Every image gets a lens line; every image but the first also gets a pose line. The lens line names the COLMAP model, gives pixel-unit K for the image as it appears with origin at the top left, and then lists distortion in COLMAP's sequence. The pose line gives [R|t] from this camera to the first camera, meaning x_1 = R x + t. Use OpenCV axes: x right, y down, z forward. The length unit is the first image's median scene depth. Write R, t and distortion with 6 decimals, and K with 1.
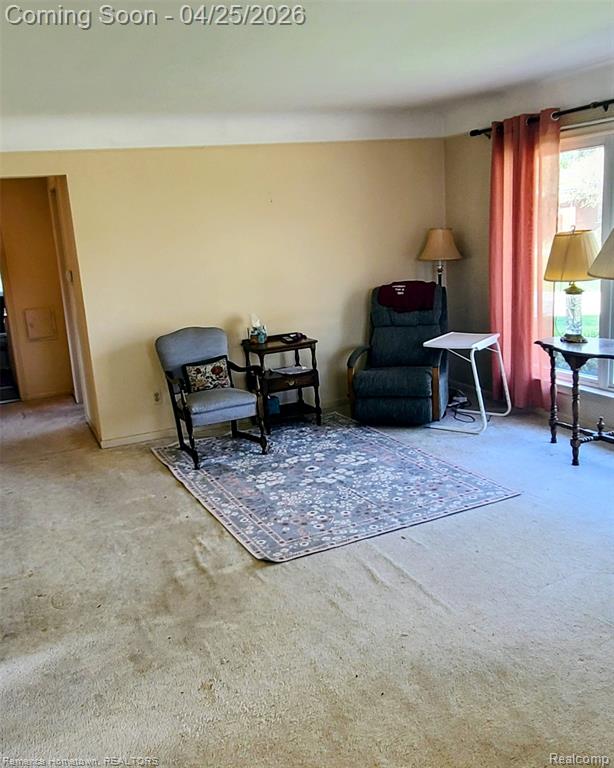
lens RADIAL K [[636.5, 0, 307.3], [0, 636.5, 381.4], [0, 0, 1]] dist [0.043919, -0.000246]
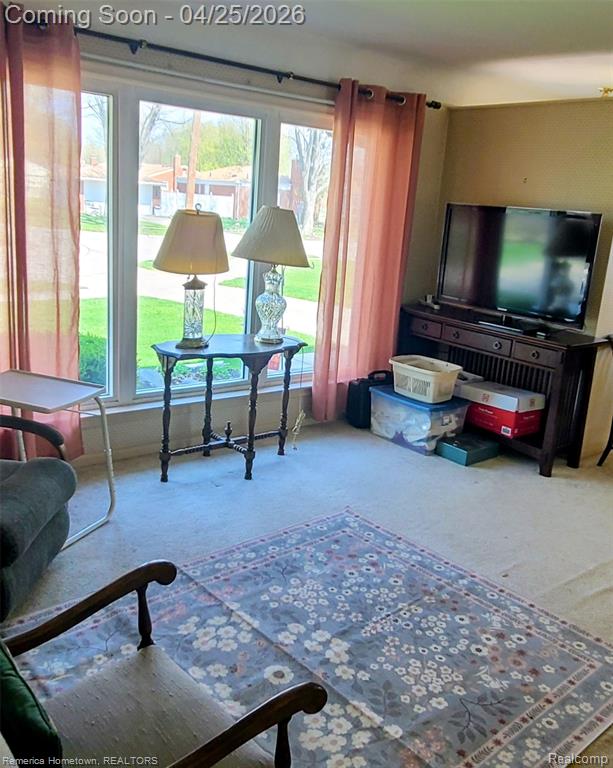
lens RADIAL K [[716.7, 0, 307.0], [0, 716.7, 384.7], [0, 0, 1]] dist [0.053185, 0.000000]
pose [[-0.245082, -0.205359, 0.947503, -0.523238], [0.169553, 0.953168, 0.250444, -0.233096], [-0.954561, 0.222031, -0.198785, 1.115024]]
